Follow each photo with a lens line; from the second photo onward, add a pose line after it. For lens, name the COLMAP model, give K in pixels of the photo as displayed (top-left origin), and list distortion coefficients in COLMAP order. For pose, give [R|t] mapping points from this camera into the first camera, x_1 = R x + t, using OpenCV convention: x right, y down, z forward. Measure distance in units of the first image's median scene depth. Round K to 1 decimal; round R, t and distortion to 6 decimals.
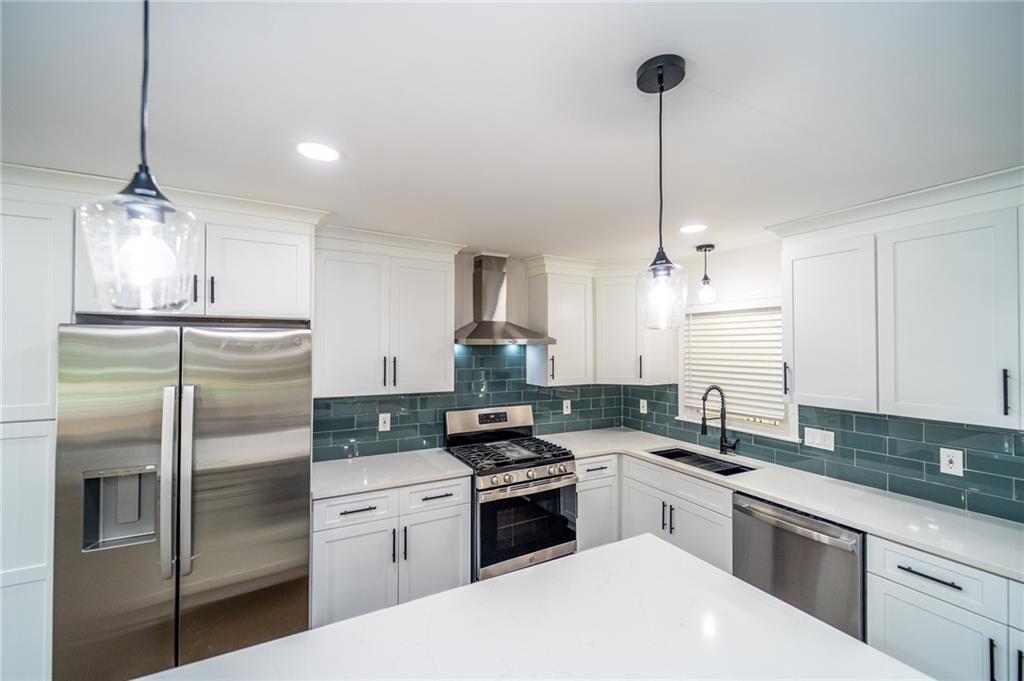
lens RADIAL K [[409.3, 0, 512.0], [0, 409.3, 340.5], [0, 0, 1]] dist [-0.001385, -0.000158]
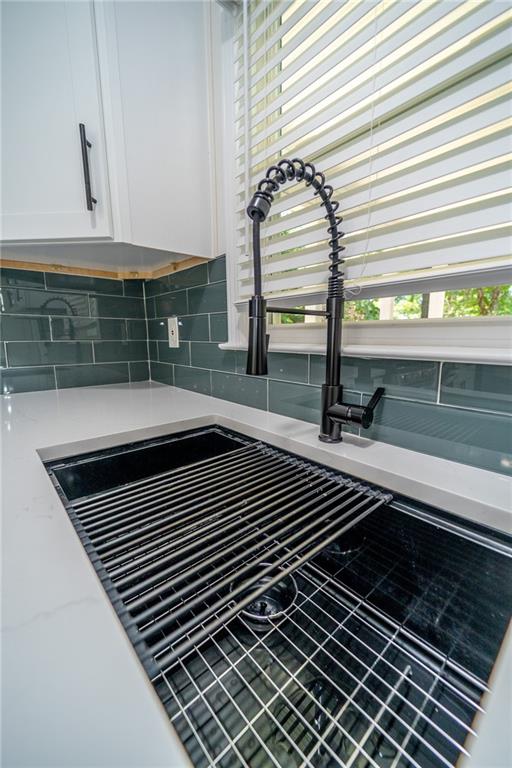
lens RADIAL K [[307.0, 0, 256.0], [0, 307.0, 384.0], [0, 0, 1]] dist [-0.001385, -0.000158]
pose [[0.974556, -0.046966, 0.219170, 0.421326], [0.007651, 0.984202, 0.176882, 0.199496], [-0.224015, -0.170705, 0.959519, 0.813466]]
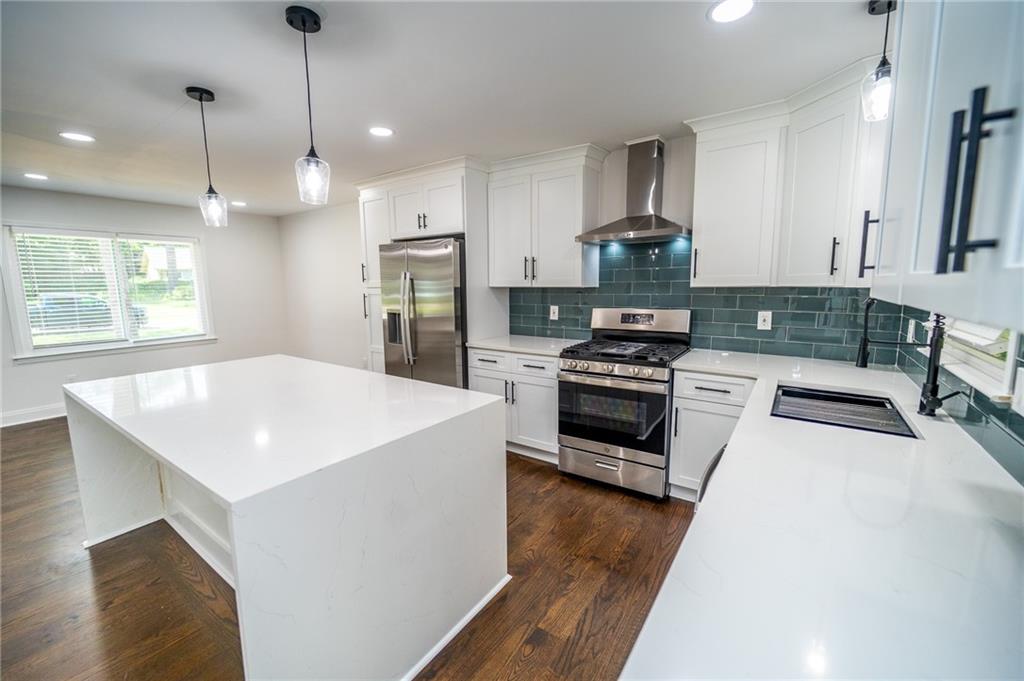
lens RADIAL K [[409.3, 0, 512.0], [0, 409.3, 340.5], [0, 0, 1]] dist [-0.001385, -0.000158]
pose [[0.446769, 0.116306, -0.887057, 0.731972], [0.026013, 0.989406, 0.142827, 0.099572], [0.894271, -0.086885, 0.439011, 0.321049]]
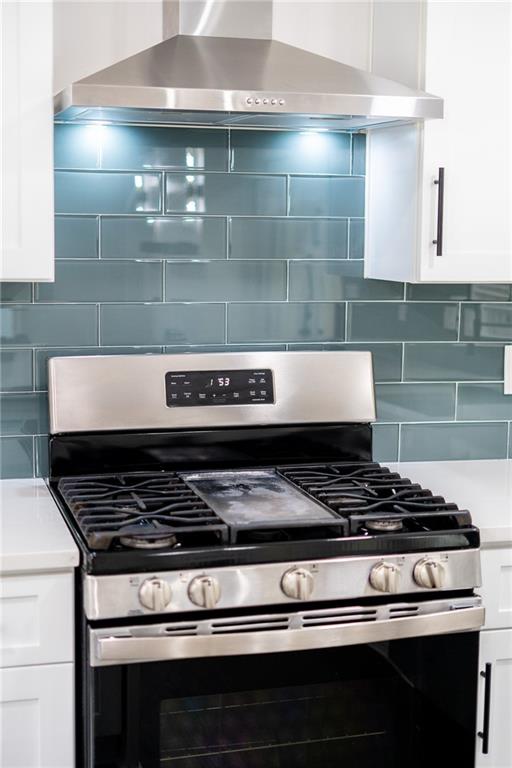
lens RADIAL K [[1191.5, 0, 256.0], [0, 1191.5, 384.0], [0, 0, 1]] dist [0.000106, 0.000042]
pose [[0.973305, 0.039312, -0.226126, 0.175972], [-0.007357, 0.990060, 0.140456, 0.074080], [0.229400, -0.135043, 0.963919, 0.217541]]
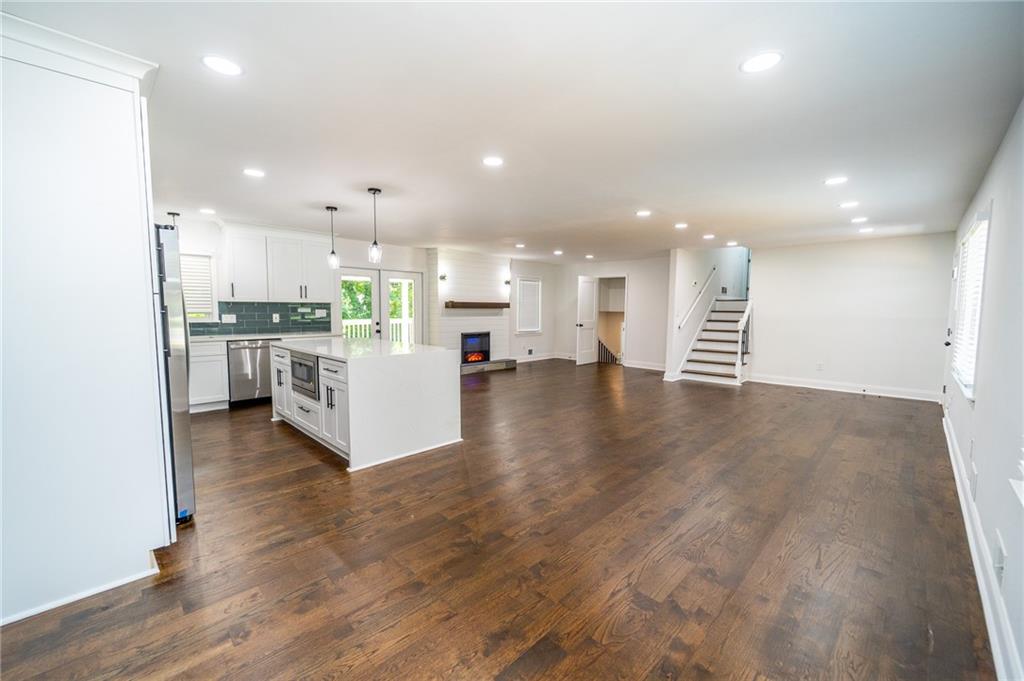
lens RADIAL K [[409.3, 0, 512.0], [0, 409.3, 340.5], [0, 0, 1]] dist [-0.001385, -0.000158]
pose [[-0.294414, -0.083670, 0.952008, -1.531206], [-0.023785, 0.996493, 0.080224, 0.120372], [-0.955382, 0.000975, -0.295372, 0.159256]]
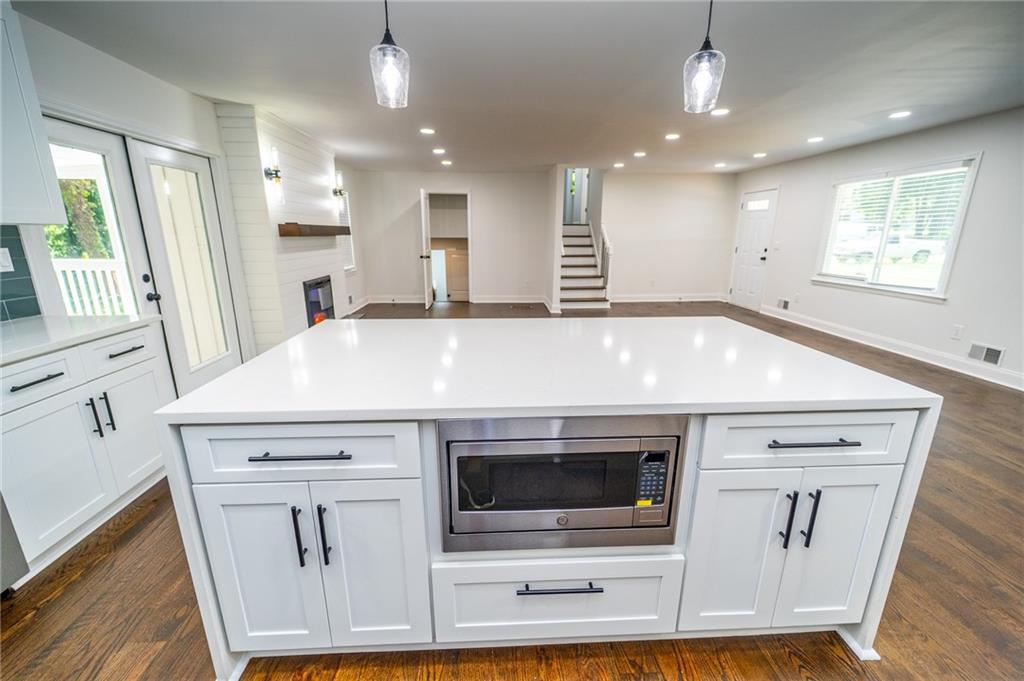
lens RADIAL K [[411.9, 0, 512.0], [0, 411.9, 340.5], [0, 0, 1]] dist [-0.000840, -0.000118]
pose [[-0.904010, -0.112969, 0.412316, -0.199439], [-0.011412, 0.970488, 0.240880, 0.131179], [-0.427360, 0.213053, -0.878620, 0.728973]]
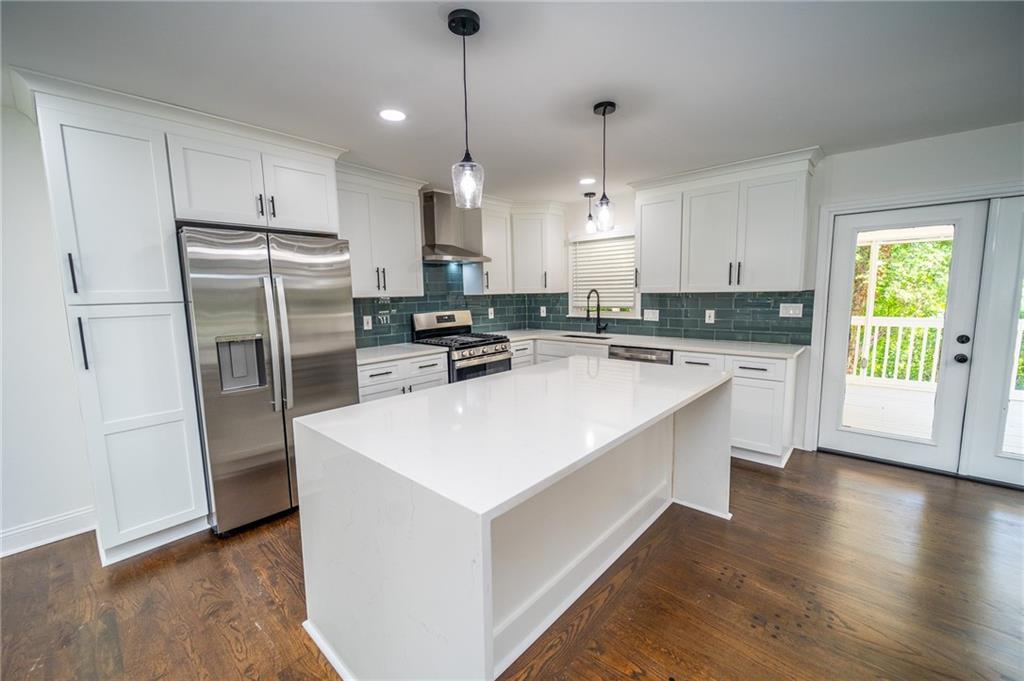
lens RADIAL K [[409.3, 0, 512.0], [0, 409.3, 340.5], [0, 0, 1]] dist [-0.001385, -0.000158]
pose [[0.942421, -0.061197, 0.328782, -0.302576], [0.017303, 0.990721, 0.134807, 0.088380], [-0.333981, -0.121356, 0.934735, -0.342803]]
